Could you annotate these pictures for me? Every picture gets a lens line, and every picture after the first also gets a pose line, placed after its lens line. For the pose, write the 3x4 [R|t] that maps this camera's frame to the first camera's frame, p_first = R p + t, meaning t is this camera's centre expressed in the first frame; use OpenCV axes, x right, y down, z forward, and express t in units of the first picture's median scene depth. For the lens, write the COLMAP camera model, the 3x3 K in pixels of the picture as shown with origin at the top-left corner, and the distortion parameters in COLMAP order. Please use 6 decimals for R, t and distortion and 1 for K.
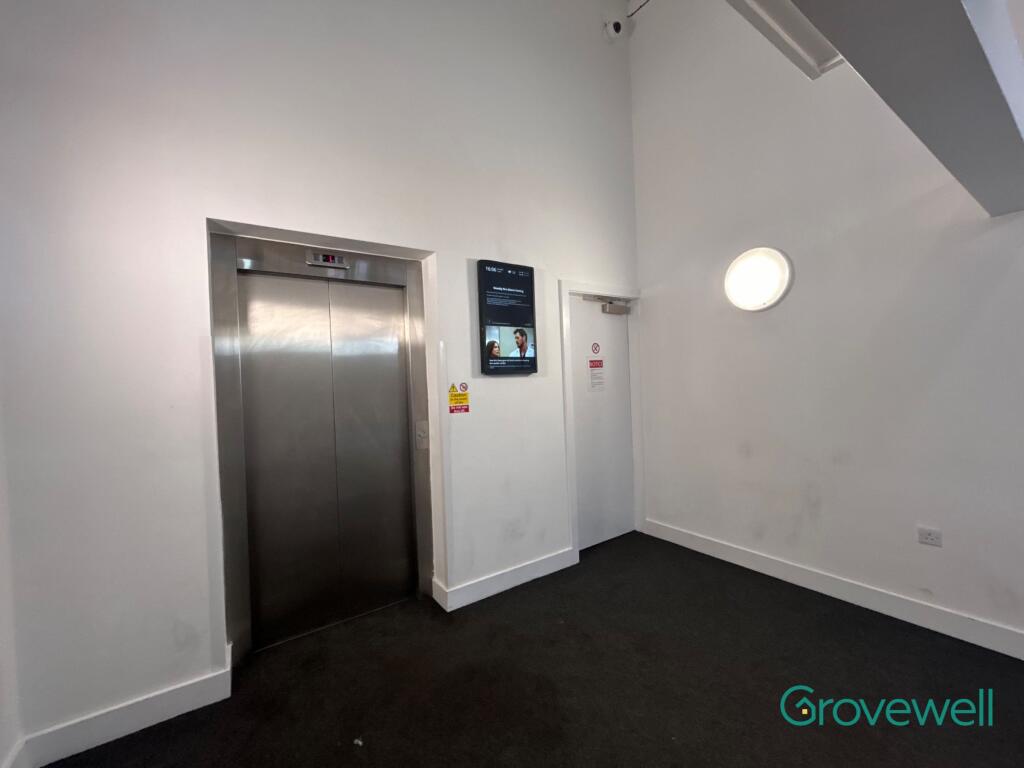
lens RADIAL K [[420.9, 0, 512.9], [0, 420.9, 381.9], [0, 0, 1]] dist [-0.001490, 0.000012]
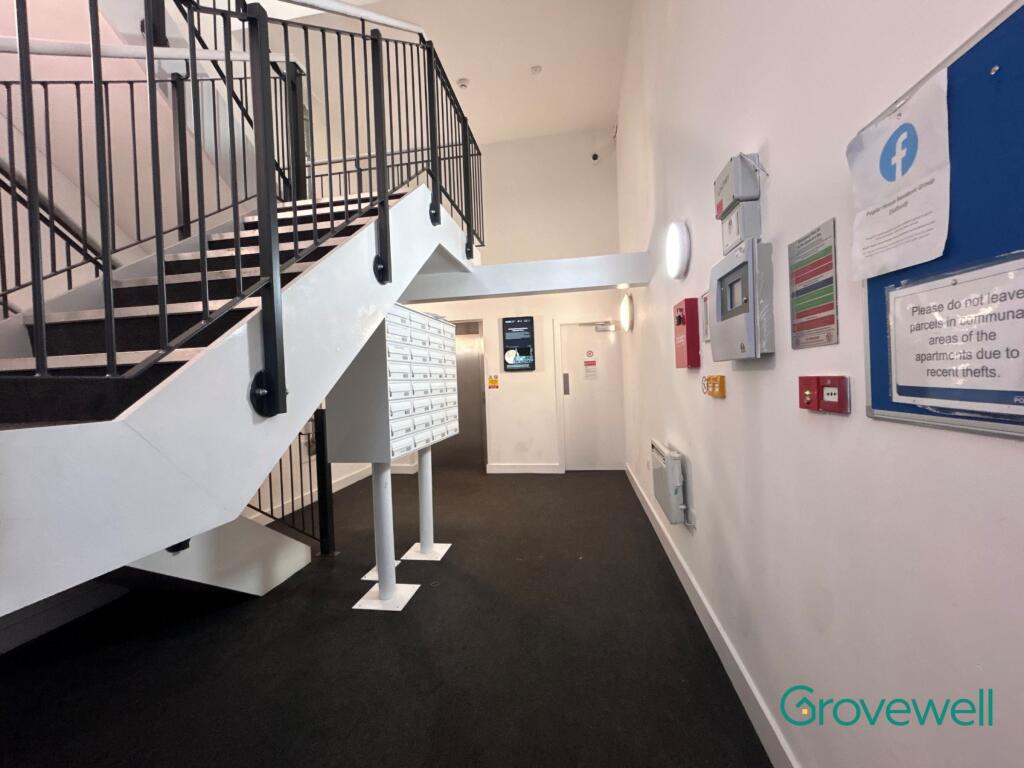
lens RADIAL K [[420.9, 0, 512.9], [0, 420.9, 381.9], [0, 0, 1]] dist [-0.001490, 0.000012]
pose [[0.725508, 0.020344, -0.687913, 1.362381], [0.007497, 0.999270, 0.037460, -0.041525], [0.688173, -0.032335, 0.724826, -0.505773]]
